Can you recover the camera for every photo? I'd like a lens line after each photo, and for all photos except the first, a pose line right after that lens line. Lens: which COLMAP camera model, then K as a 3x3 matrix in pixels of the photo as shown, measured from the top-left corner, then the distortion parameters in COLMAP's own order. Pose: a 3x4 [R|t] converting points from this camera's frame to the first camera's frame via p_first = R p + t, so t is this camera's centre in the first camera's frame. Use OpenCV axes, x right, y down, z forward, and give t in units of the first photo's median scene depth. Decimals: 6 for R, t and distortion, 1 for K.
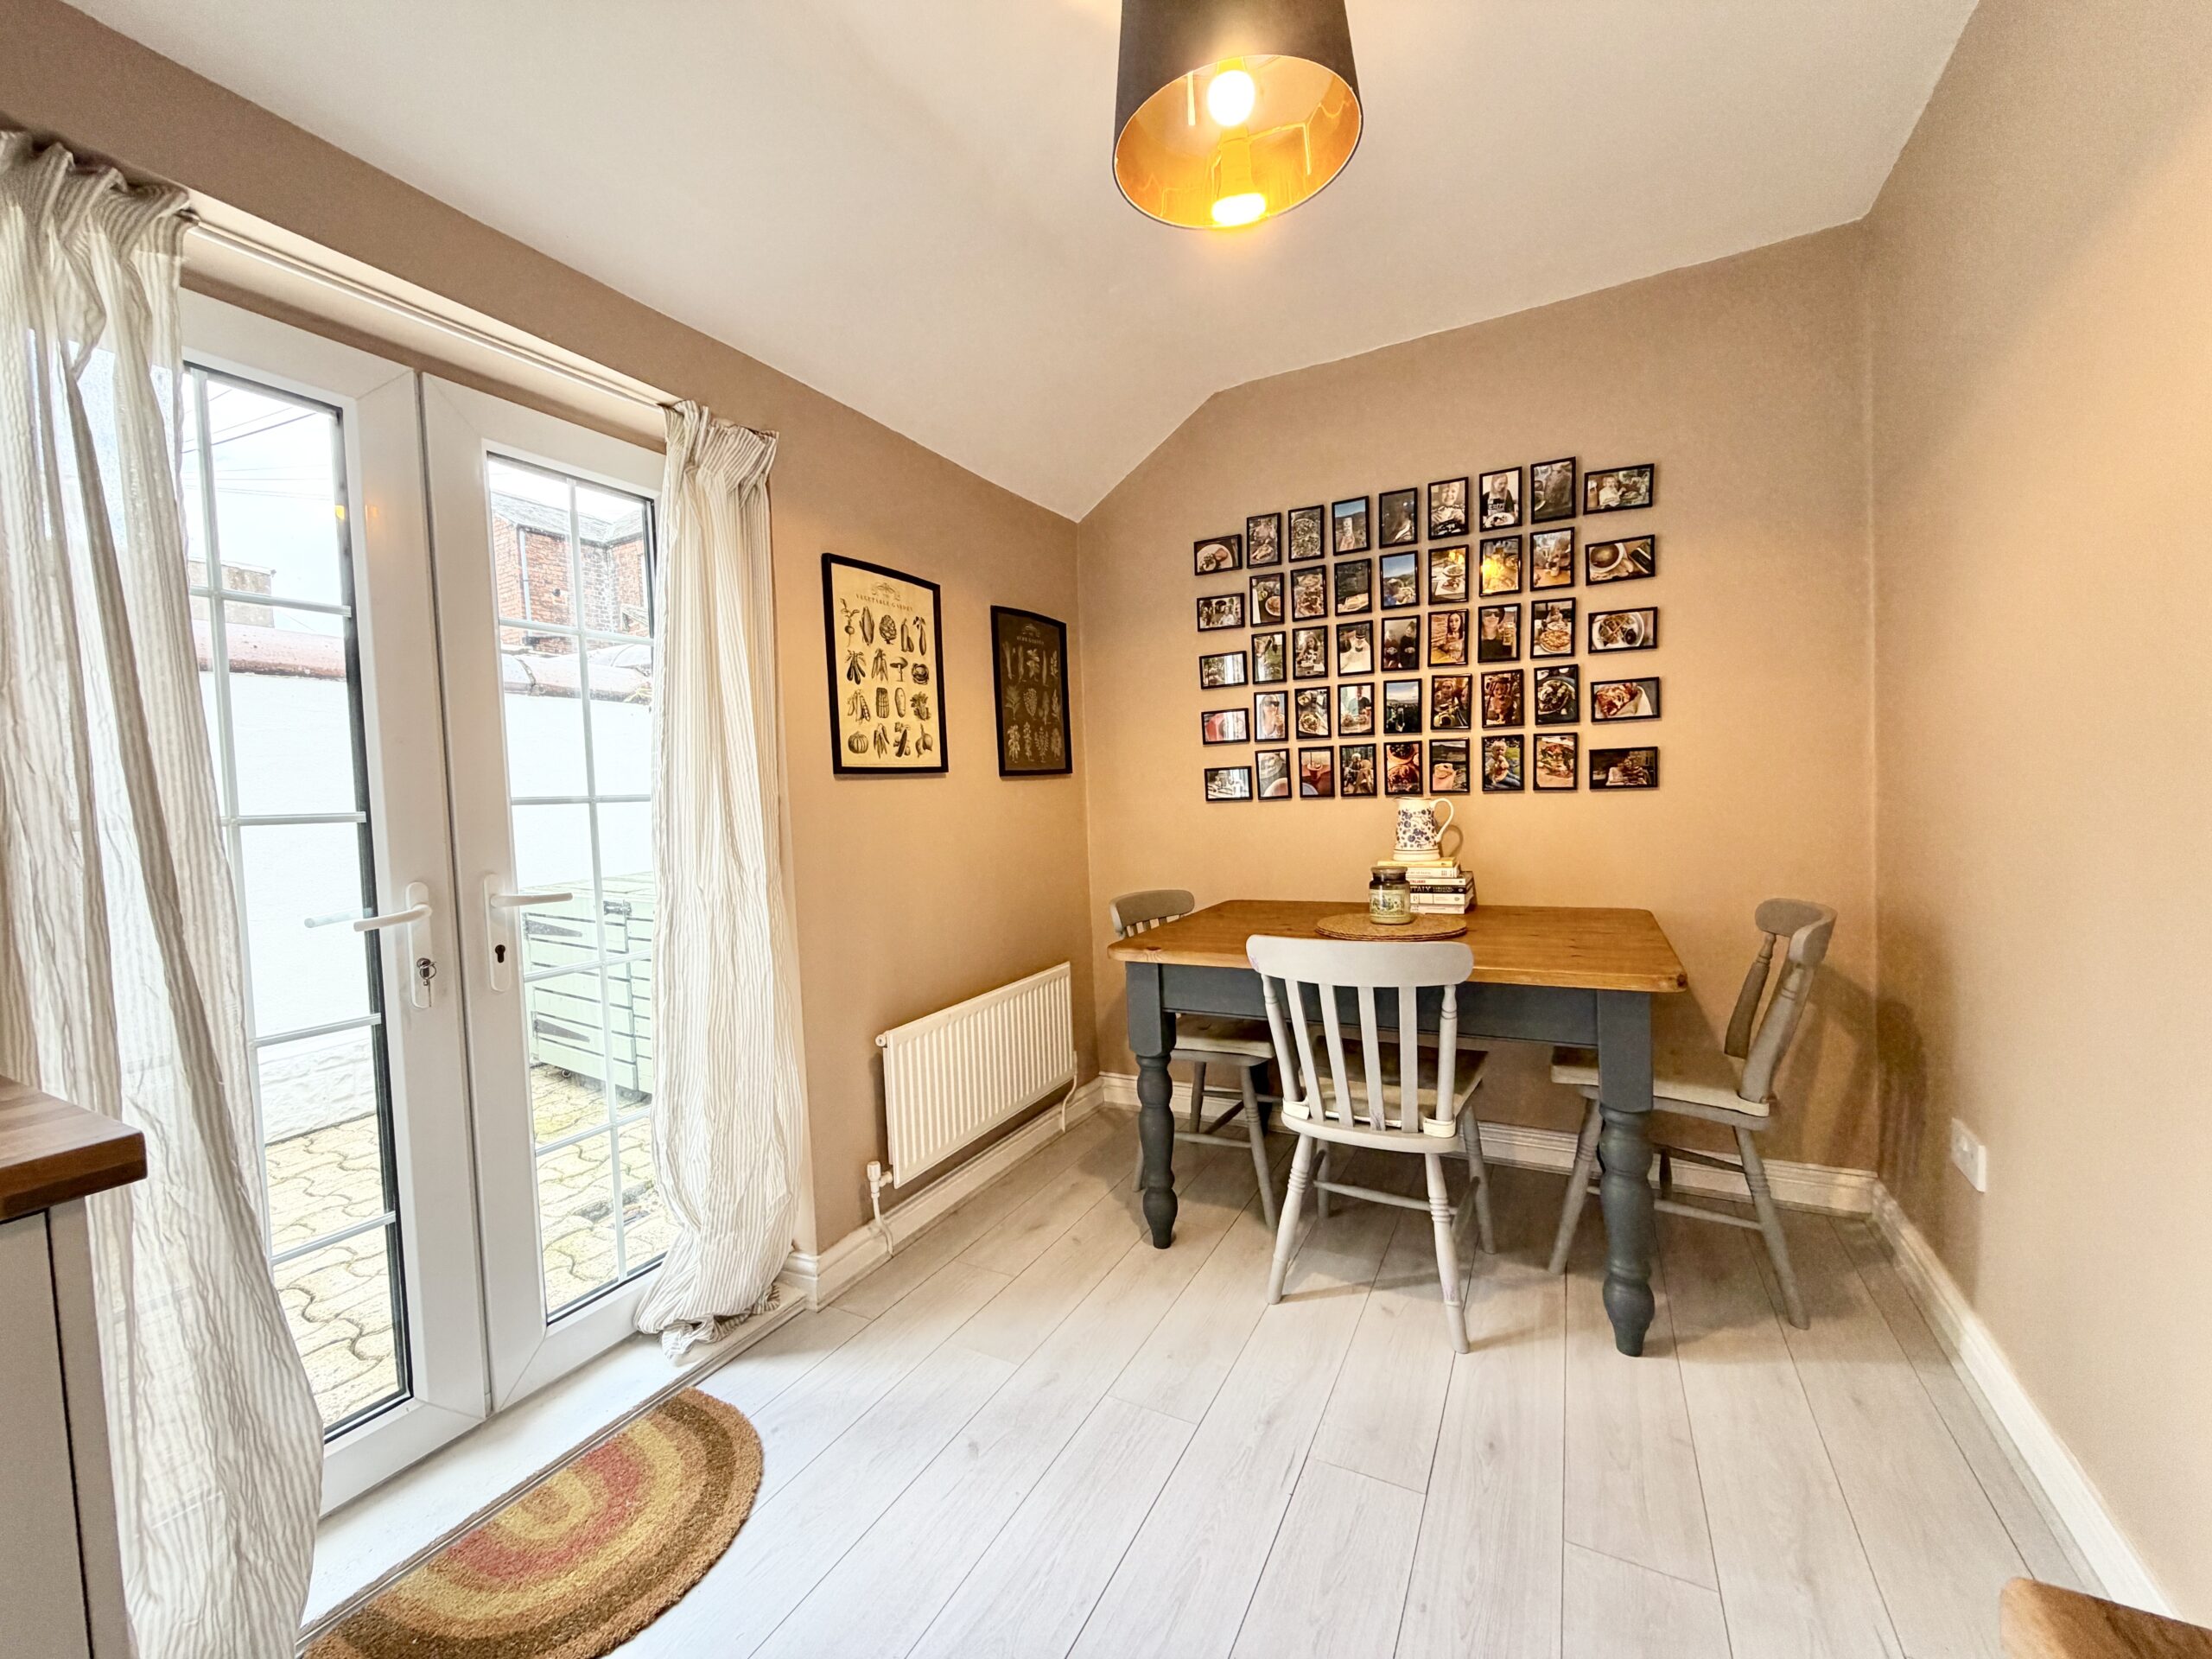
lens RADIAL K [[879.5, 0, 1095.0], [0, 879.5, 830.0], [0, 0, 1]] dist [-0.001260, 0.000945]
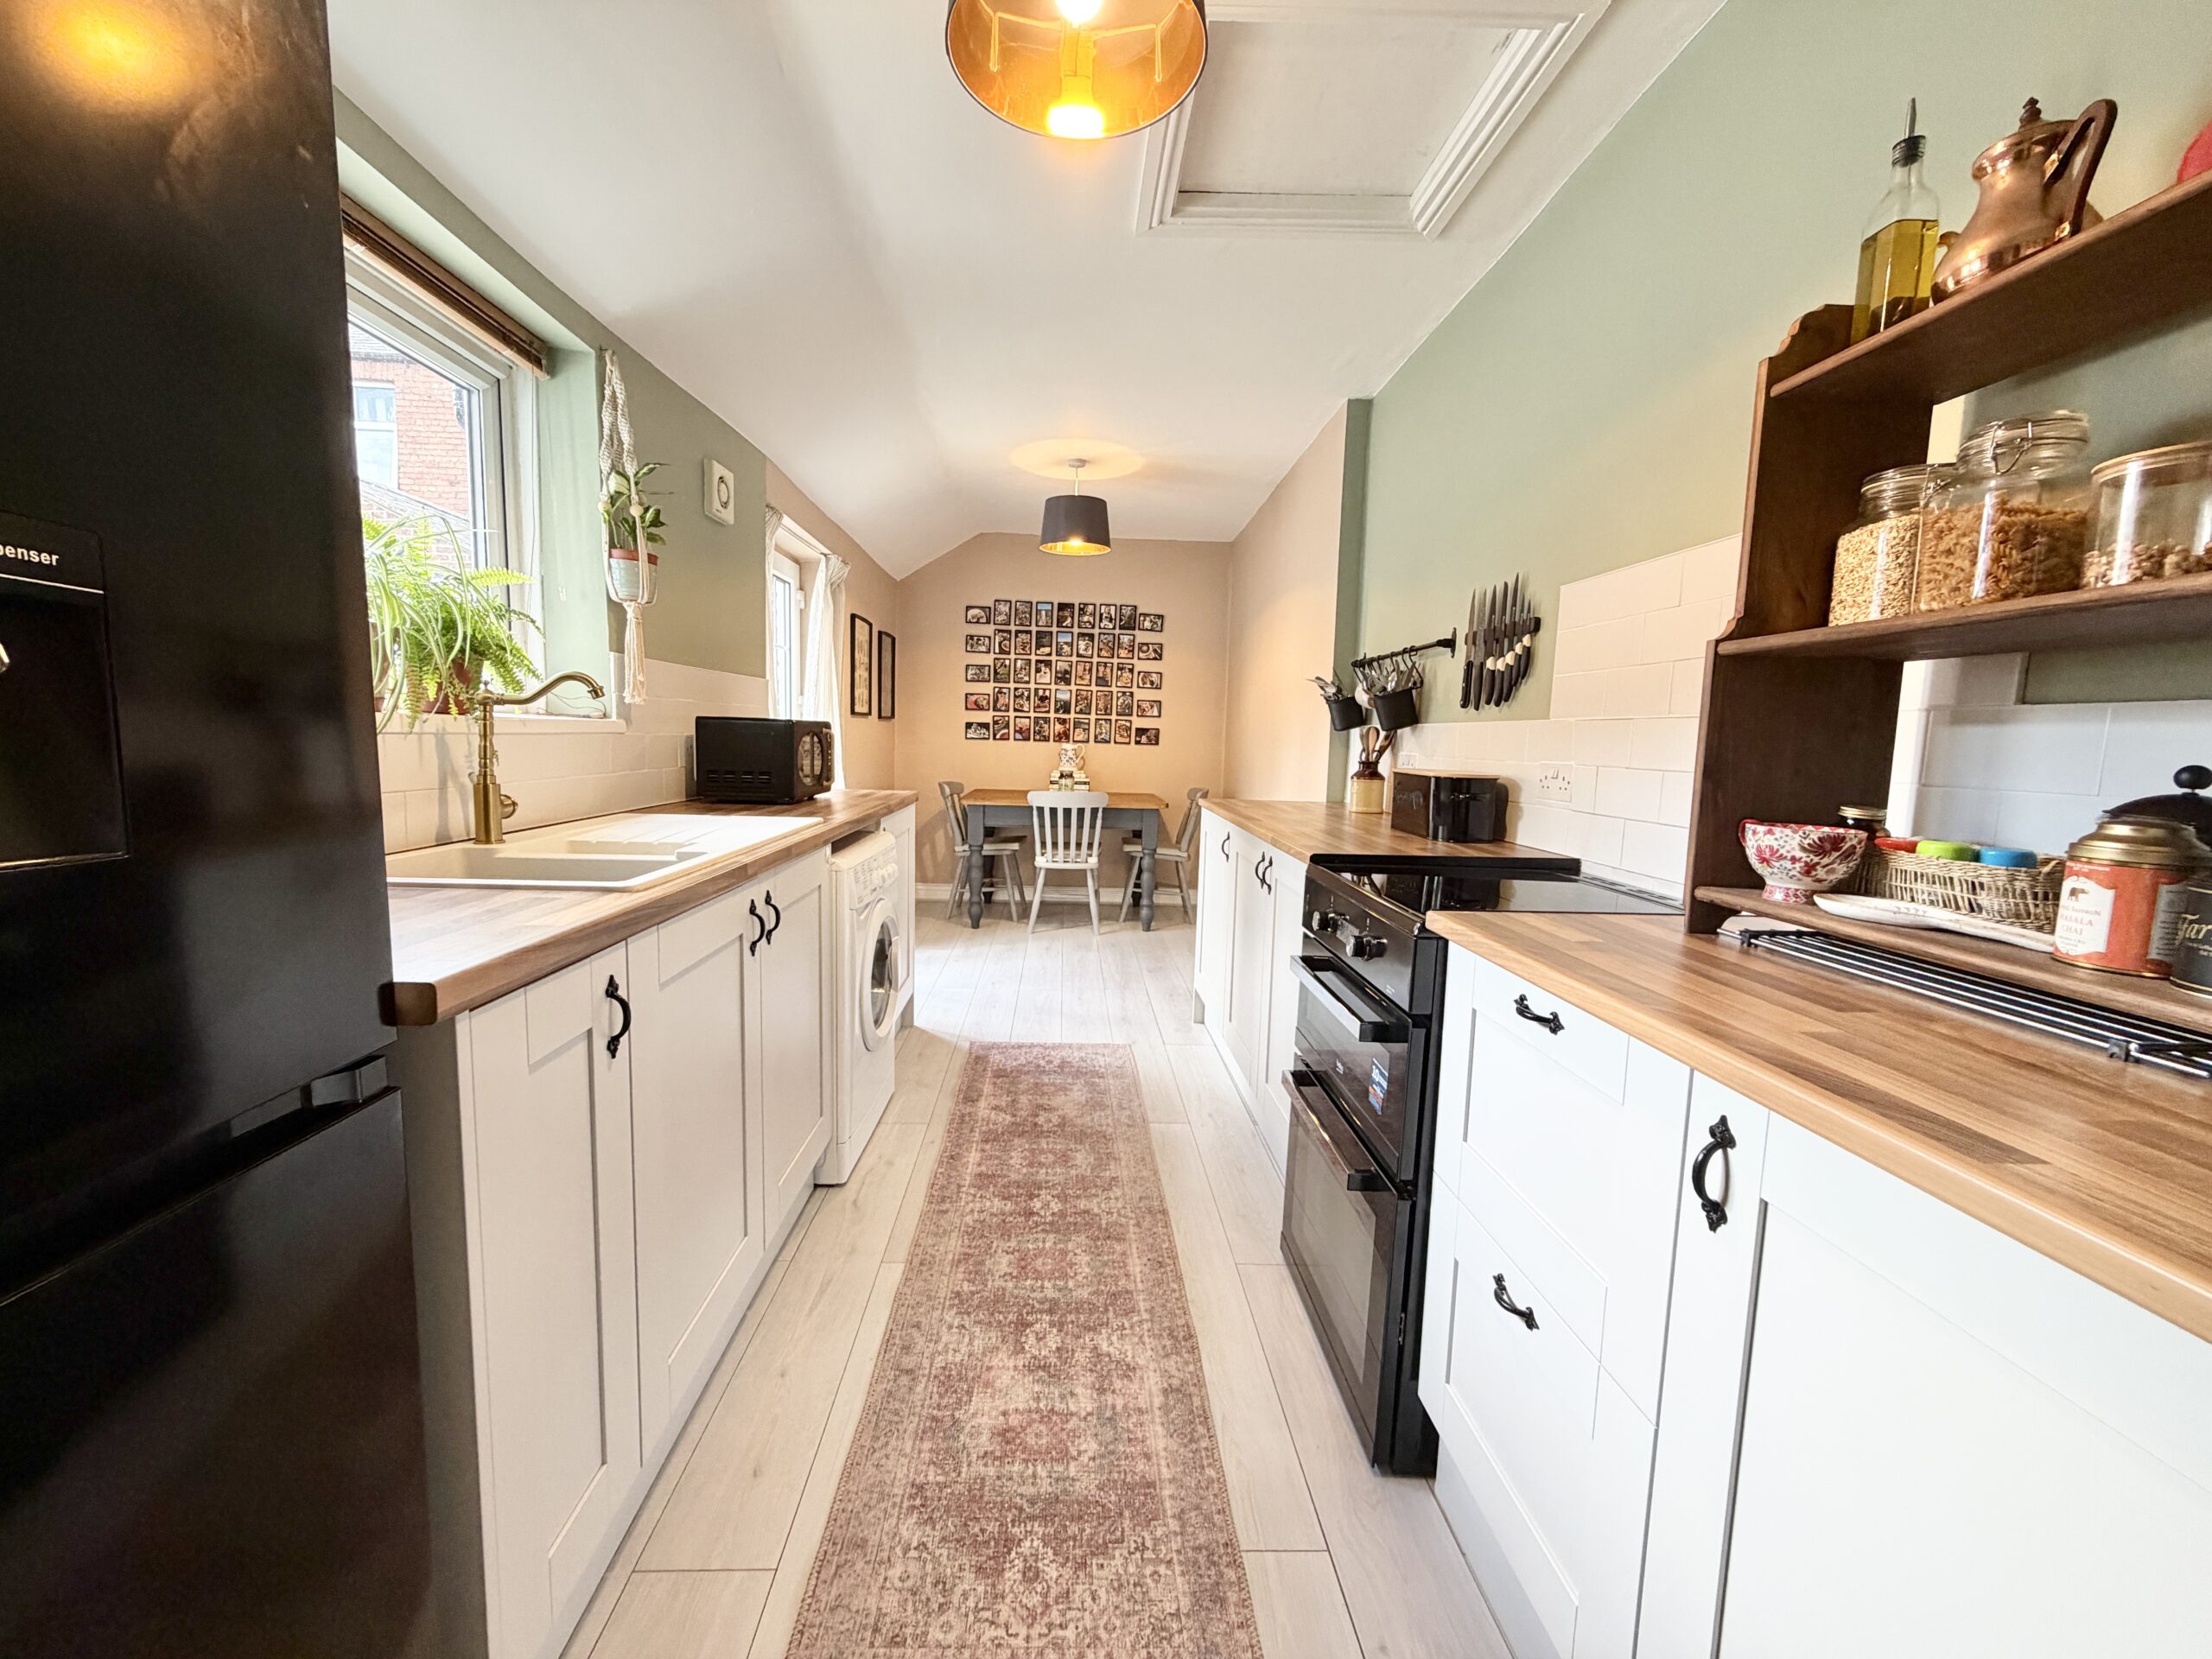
lens RADIAL K [[879.5, 0, 1108.0], [0, 879.5, 829.3], [0, 0, 1]] dist [-0.001260, 0.000945]
pose [[0.855310, 0.013445, 0.517941, -0.769856], [-0.043552, 0.997991, 0.046014, 0.081508], [-0.516282, -0.061913, 0.854178, -1.070154]]
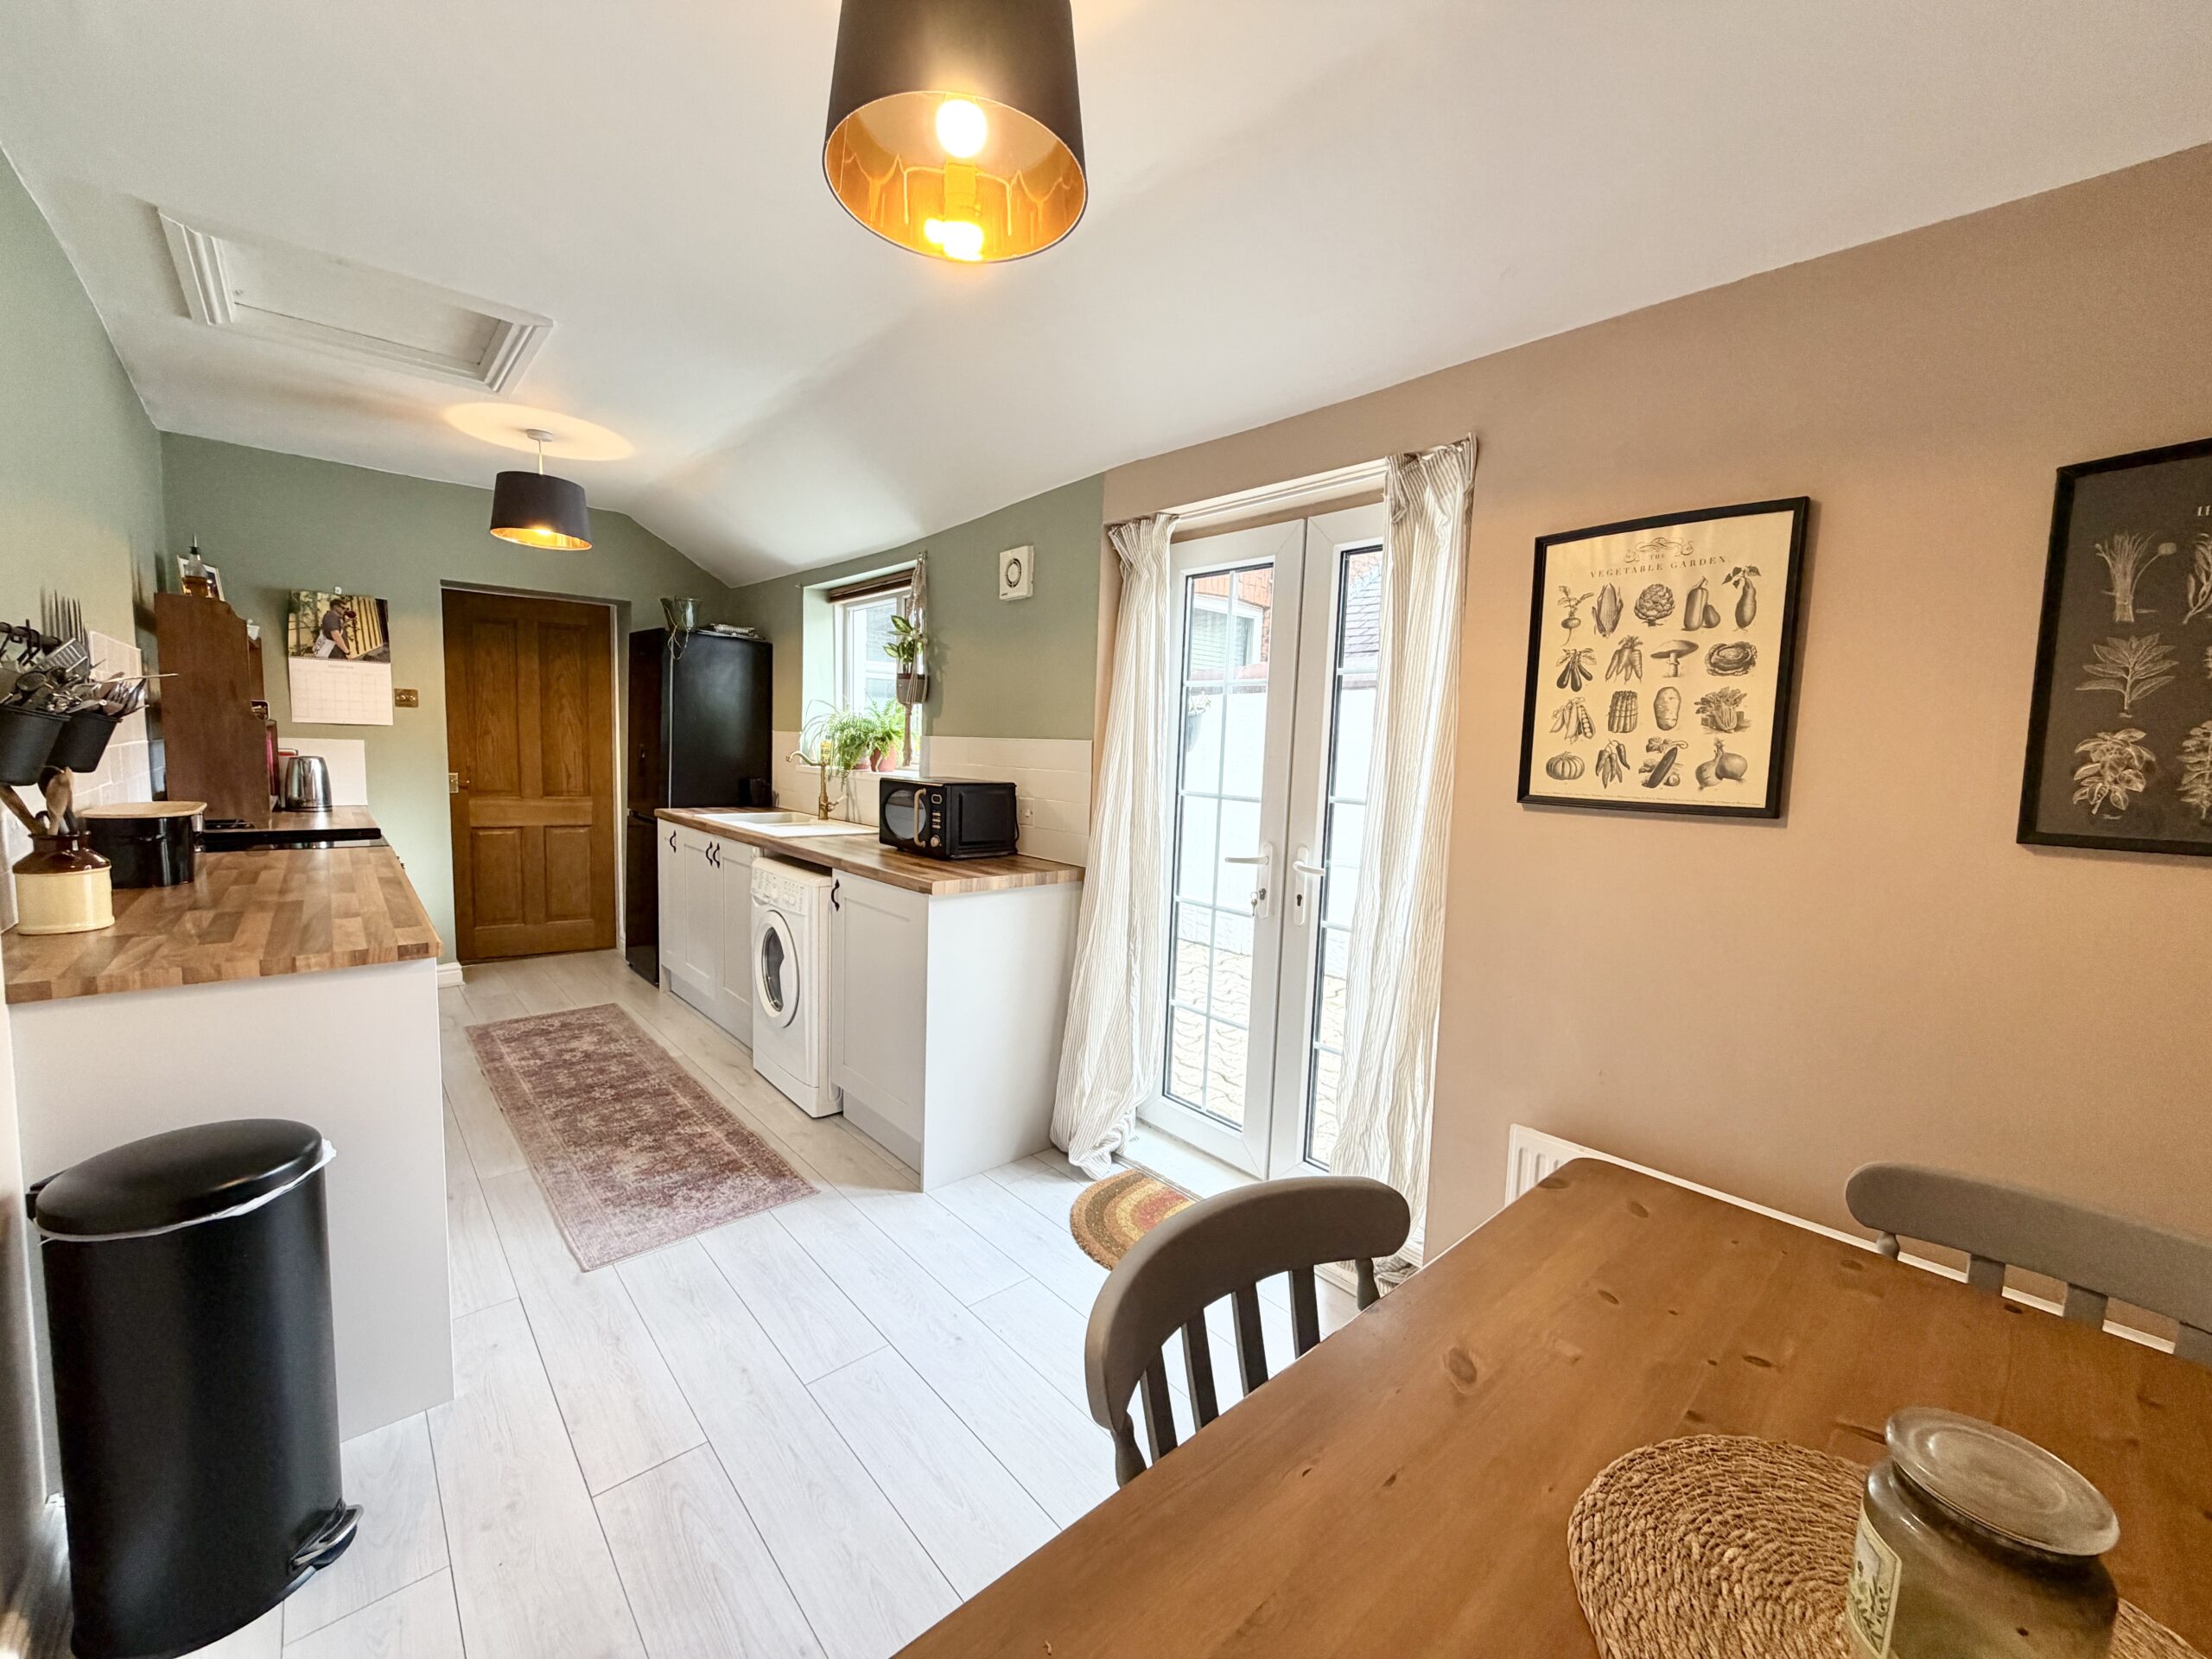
lens RADIAL K [[879.5, 0, 1095.7], [0, 879.5, 831.3], [0, 0, 1]] dist [-0.001260, 0.000945]
pose [[-0.350979, 0.122782, -0.928299, 0.556781], [-0.058552, 0.986548, 0.152624, -0.123717], [0.934551, 0.107921, -0.339069, 0.792007]]
